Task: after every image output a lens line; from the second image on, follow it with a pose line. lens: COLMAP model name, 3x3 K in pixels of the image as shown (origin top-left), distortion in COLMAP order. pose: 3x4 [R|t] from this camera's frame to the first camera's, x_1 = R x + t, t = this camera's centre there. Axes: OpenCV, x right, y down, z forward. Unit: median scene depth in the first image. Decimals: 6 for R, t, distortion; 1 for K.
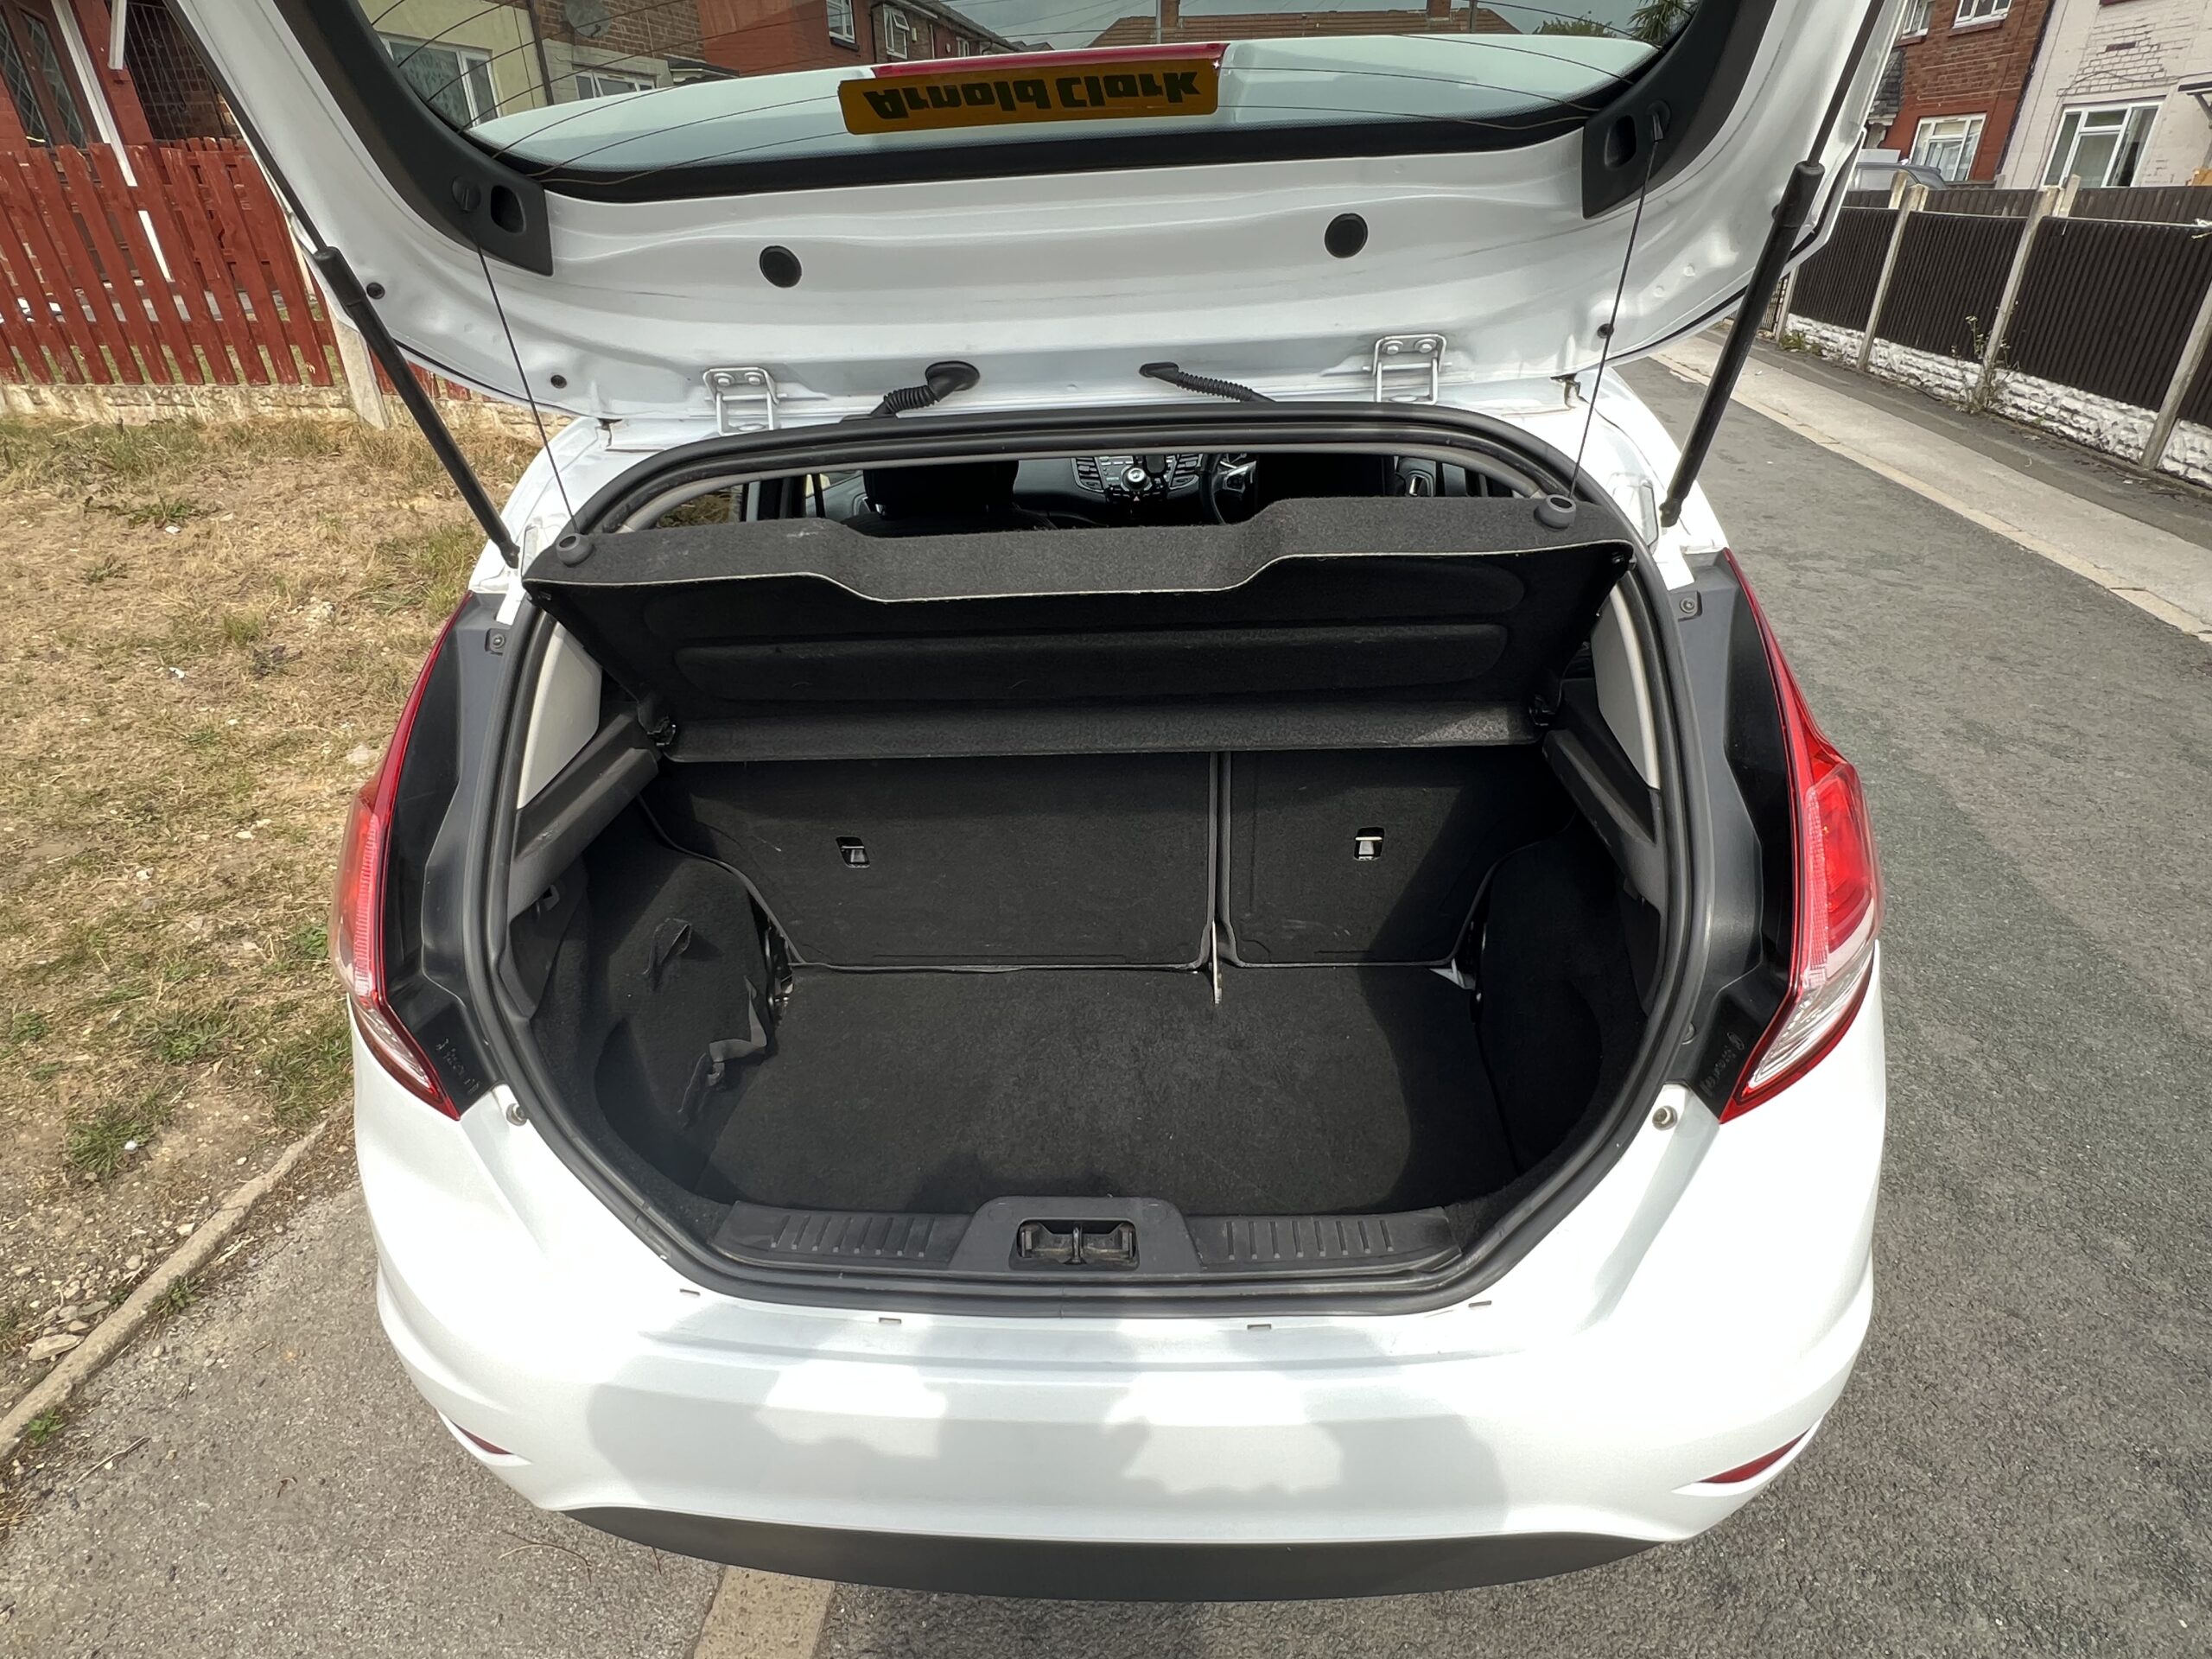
lens RADIAL K [[1166.8, 0, 1098.4], [0, 1166.8, 835.1], [0, 0, 1]] dist [-0.004098, 0.000791]
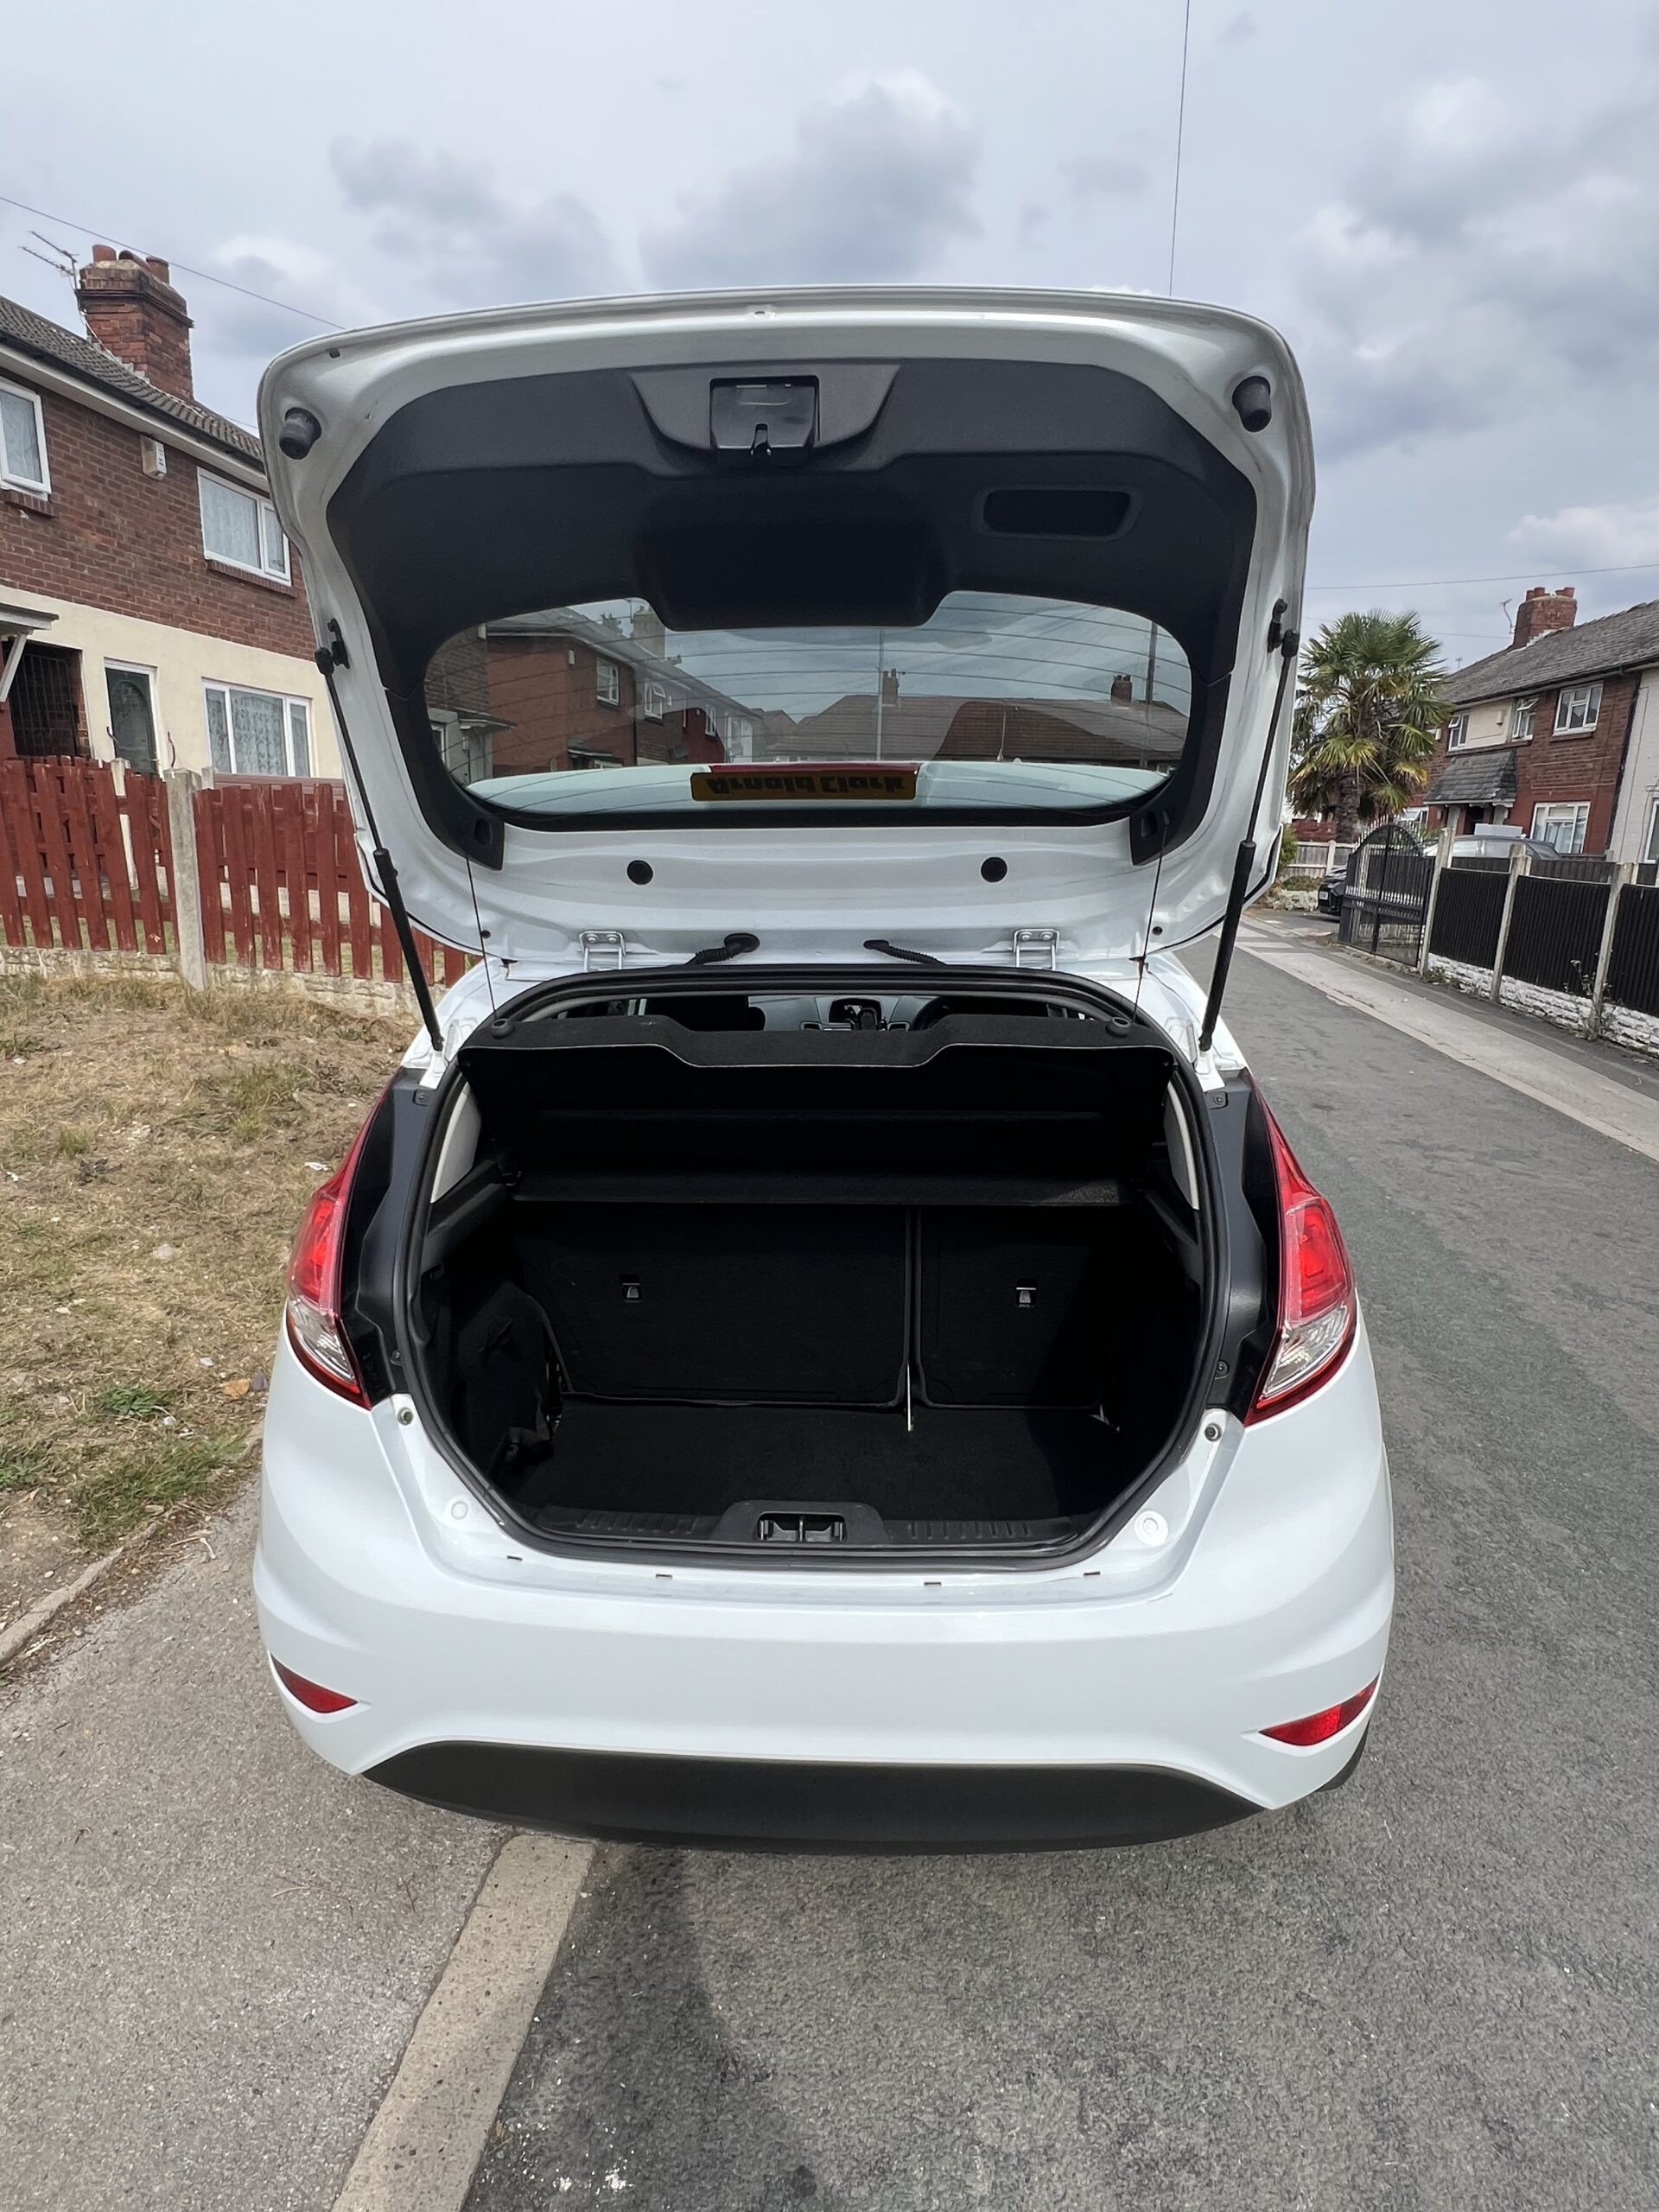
lens RADIAL K [[1166.8, 0, 825.3], [0, 1166.8, 1111.8], [0, 0, 1]] dist [-0.004098, 0.000791]
pose [[0.999134, 0.039746, 0.012291, -0.017417], [-0.035096, 0.963878, -0.264022, 0.152652], [-0.022341, 0.263362, 0.964438, -0.290810]]
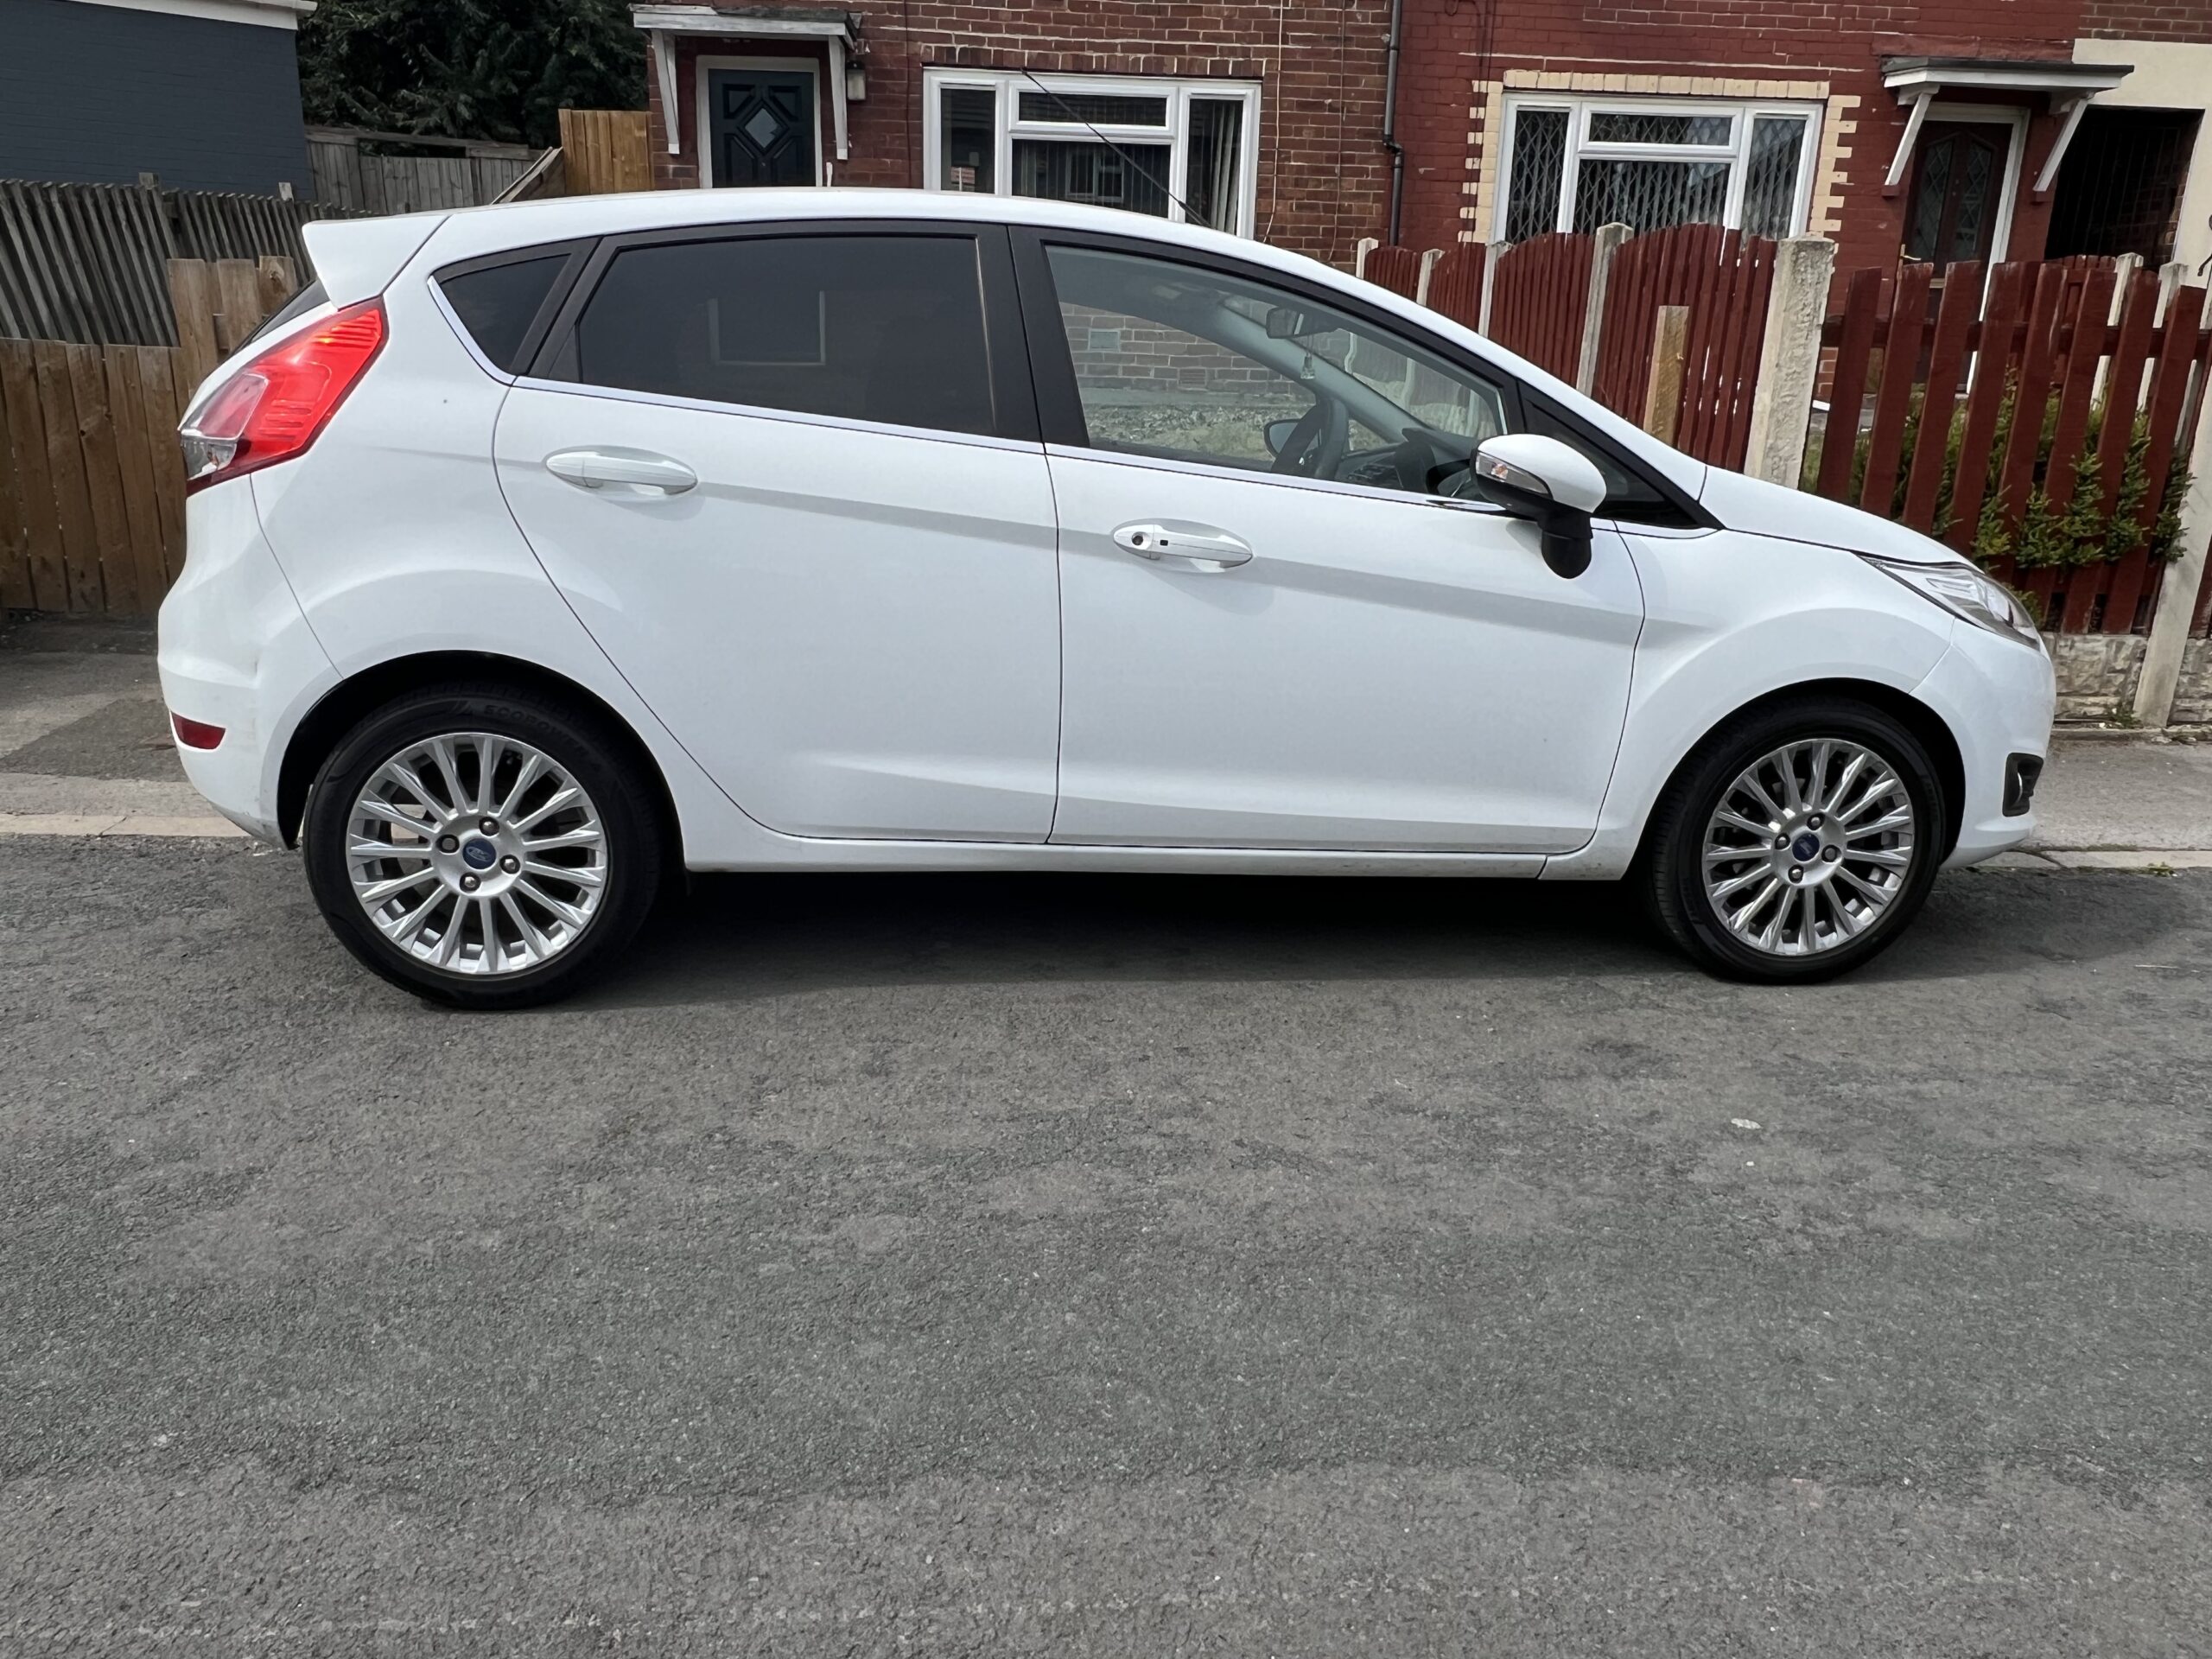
lens RADIAL K [[1598.1, 0, 1102.9], [0, 1598.1, 831.3], [0, 0, 1]] dist [-0.000434, -0.000682]
pose [[0.186443, 0.312320, -0.931502, 2.222911], [-0.509319, 0.841499, 0.180201, -0.373144], [0.840138, 0.440835, 0.315962, 1.010303]]
